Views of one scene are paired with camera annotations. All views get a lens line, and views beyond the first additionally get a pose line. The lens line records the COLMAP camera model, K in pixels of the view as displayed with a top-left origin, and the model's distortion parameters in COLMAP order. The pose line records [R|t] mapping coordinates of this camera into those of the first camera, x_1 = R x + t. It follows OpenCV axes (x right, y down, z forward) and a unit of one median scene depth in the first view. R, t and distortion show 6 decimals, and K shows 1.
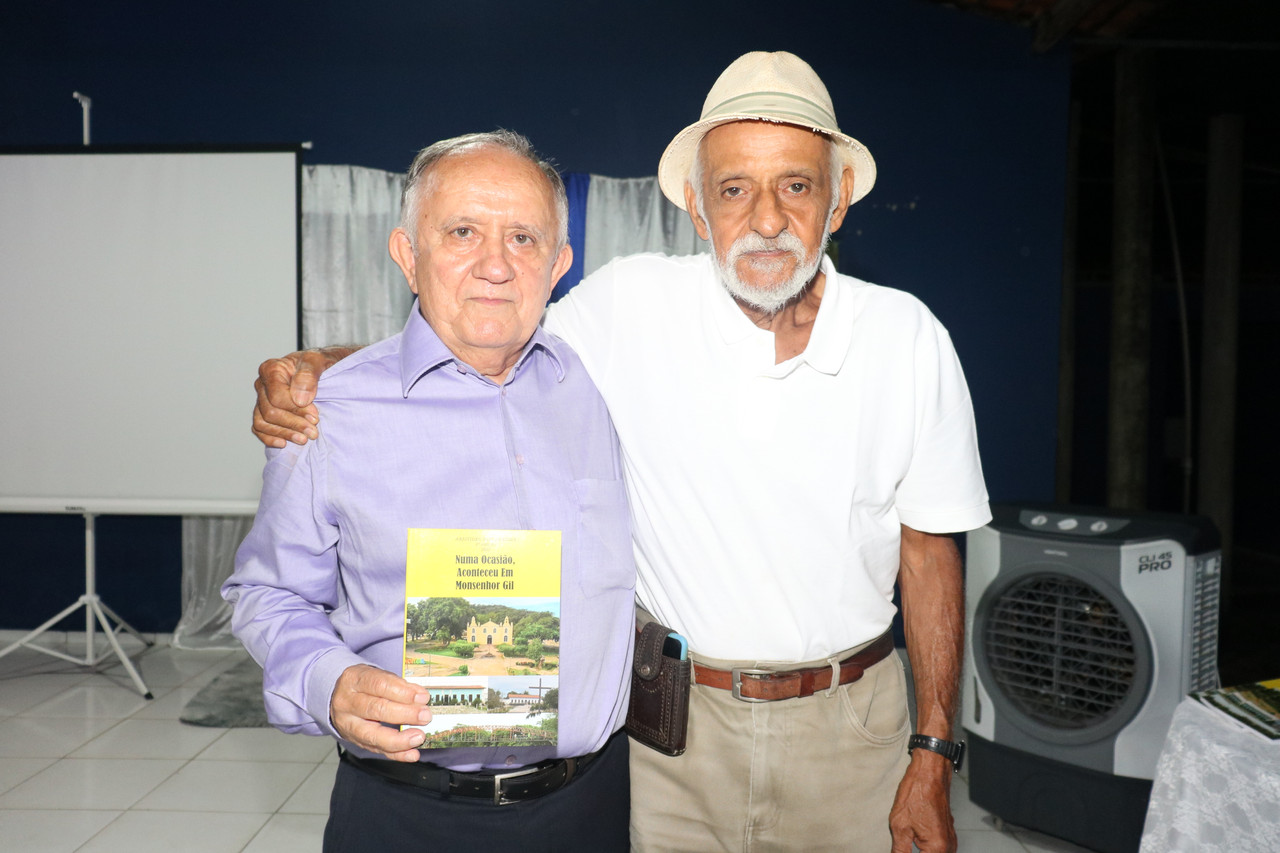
lens RADIAL K [[1026.8, 0, 641.6], [0, 1026.8, 427.9], [0, 0, 1]] dist [0.004310, -0.003435]
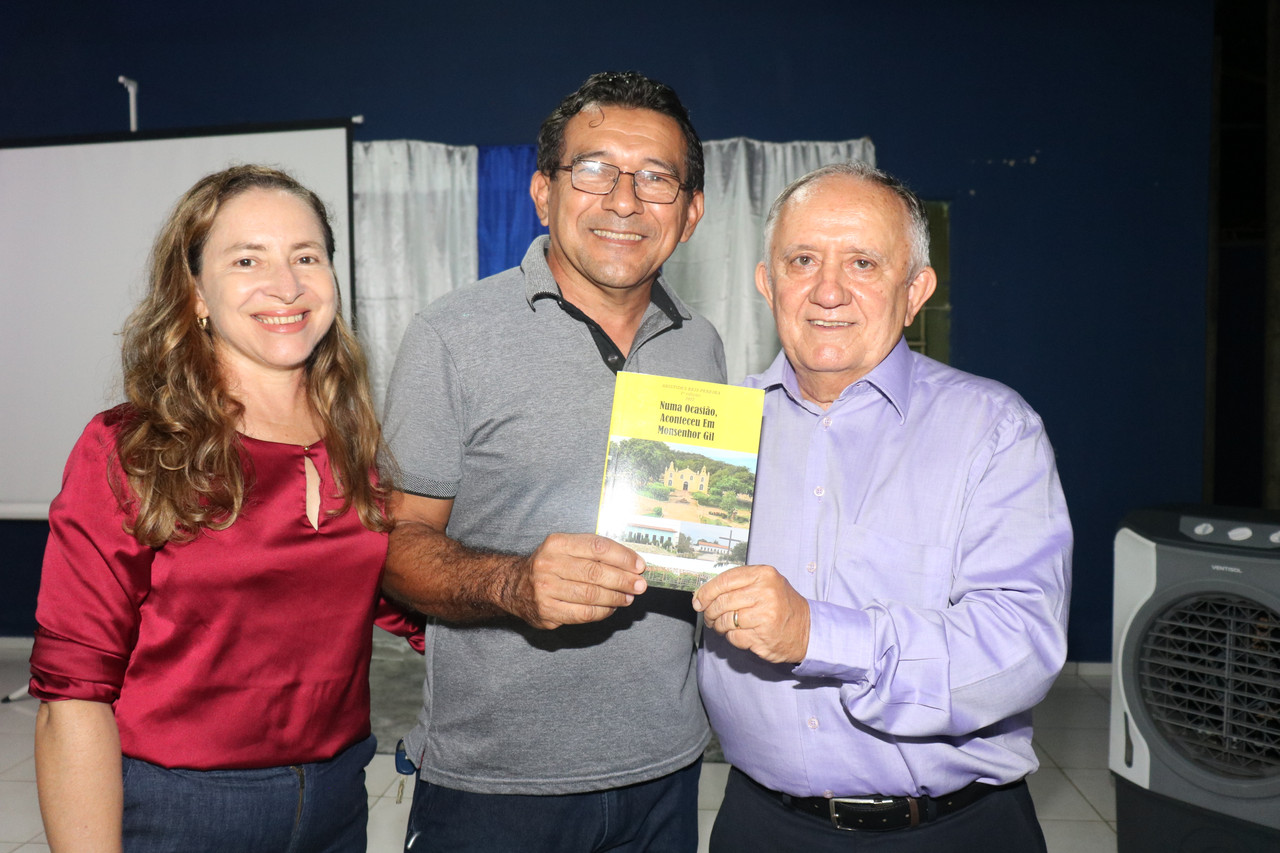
lens RADIAL K [[1070.9, 0, 638.0], [0, 1070.9, 429.3], [0, 0, 1]] dist [-0.064080, 0.056325]
pose [[0.995876, -0.017894, -0.088944, 0.004903], [0.019777, 0.999598, 0.020339, -0.017937], [0.088544, -0.022014, 0.995829, 0.099975]]
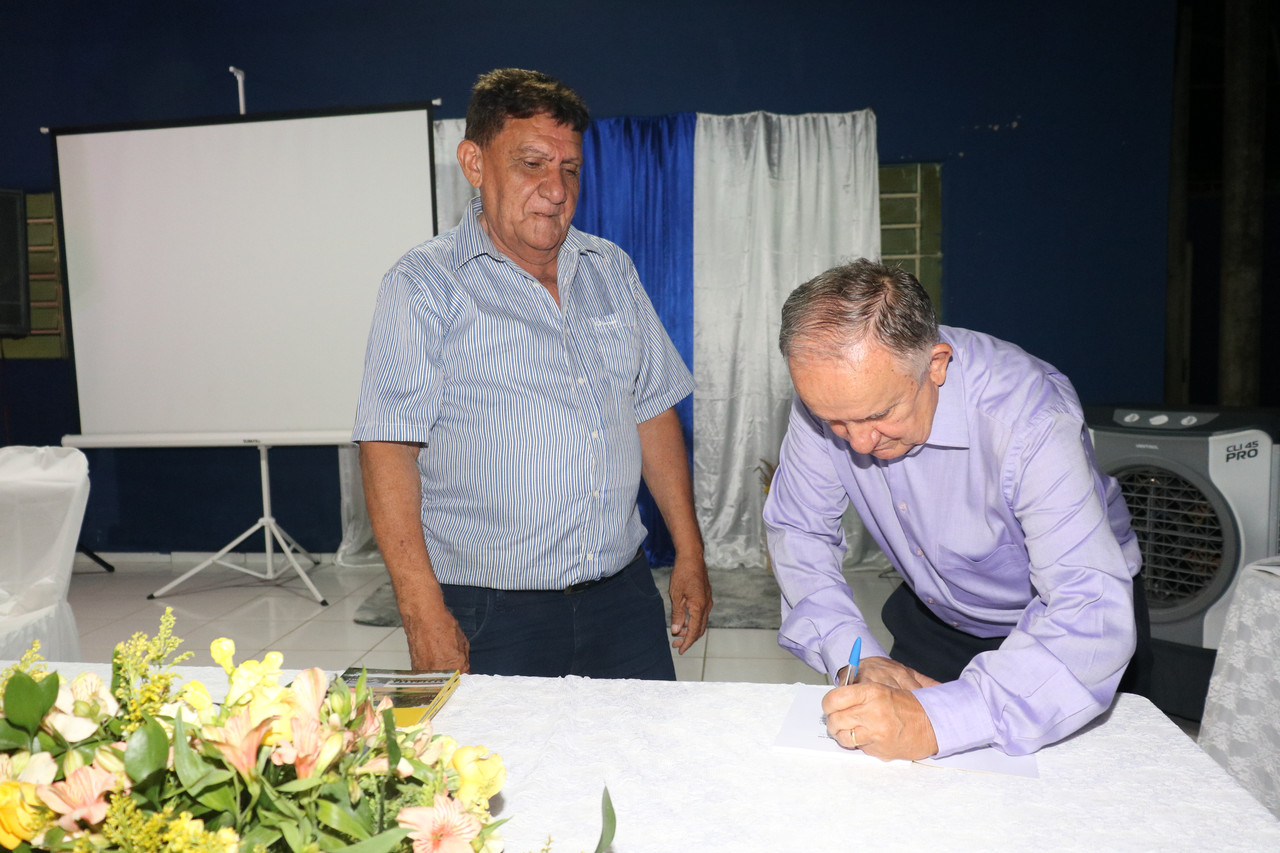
lens RADIAL K [[1035.5, 0, 638.9], [0, 1035.5, 429.5], [0, 0, 1]] dist [0.003038, 0.006733]
pose [[0.993939, -0.028319, -0.106227, -0.008944], [0.034476, 0.997802, 0.056587, 0.022580], [0.104391, -0.059907, 0.992730, -0.123238]]
